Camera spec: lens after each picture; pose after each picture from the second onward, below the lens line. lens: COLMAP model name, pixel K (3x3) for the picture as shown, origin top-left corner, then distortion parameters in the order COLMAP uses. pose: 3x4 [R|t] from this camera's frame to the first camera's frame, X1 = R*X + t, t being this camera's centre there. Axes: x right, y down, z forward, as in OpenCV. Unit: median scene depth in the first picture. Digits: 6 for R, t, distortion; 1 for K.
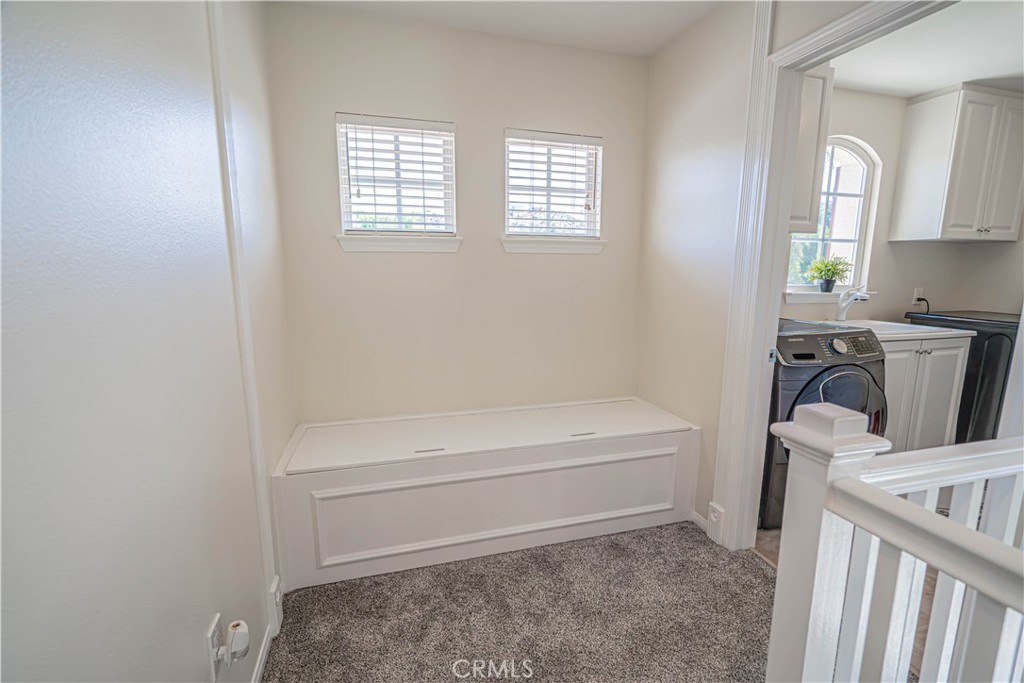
lens RADIAL K [[463.0, 0, 511.5], [0, 463.0, 347.7], [0, 0, 1]] dist [-0.002266, -0.000064]
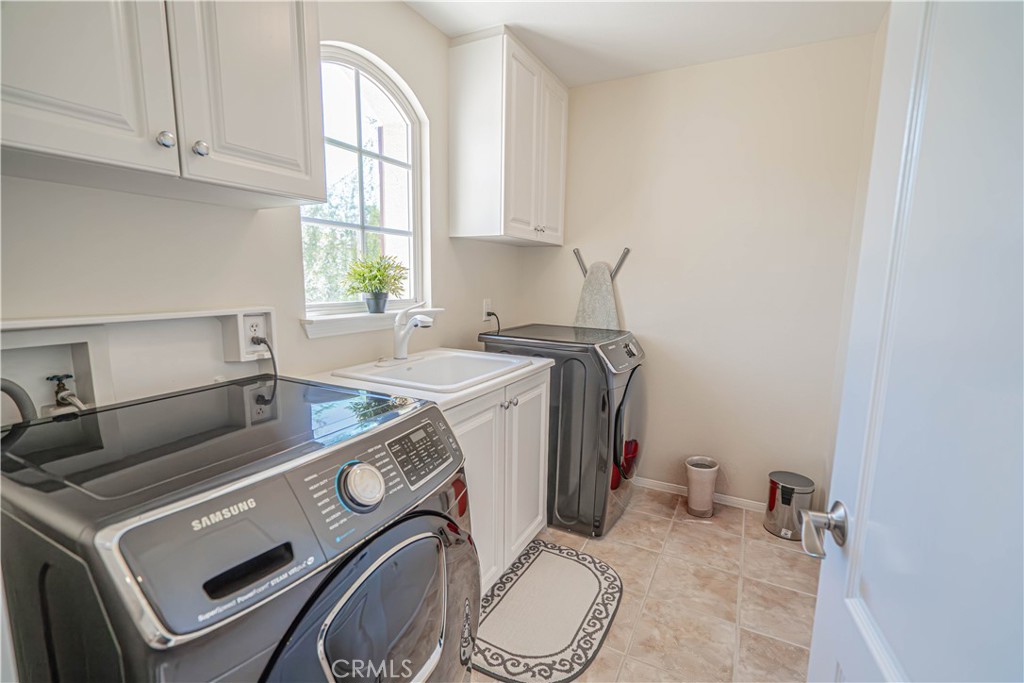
lens RADIAL K [[463.0, 0, 515.4], [0, 463.0, 344.8], [0, 0, 1]] dist [-0.002266, -0.000064]
pose [[0.696994, -0.098275, 0.710311, 0.376605], [0.108097, 0.993644, 0.031405, -0.079146], [-0.708883, 0.054894, 0.703187, 0.450922]]
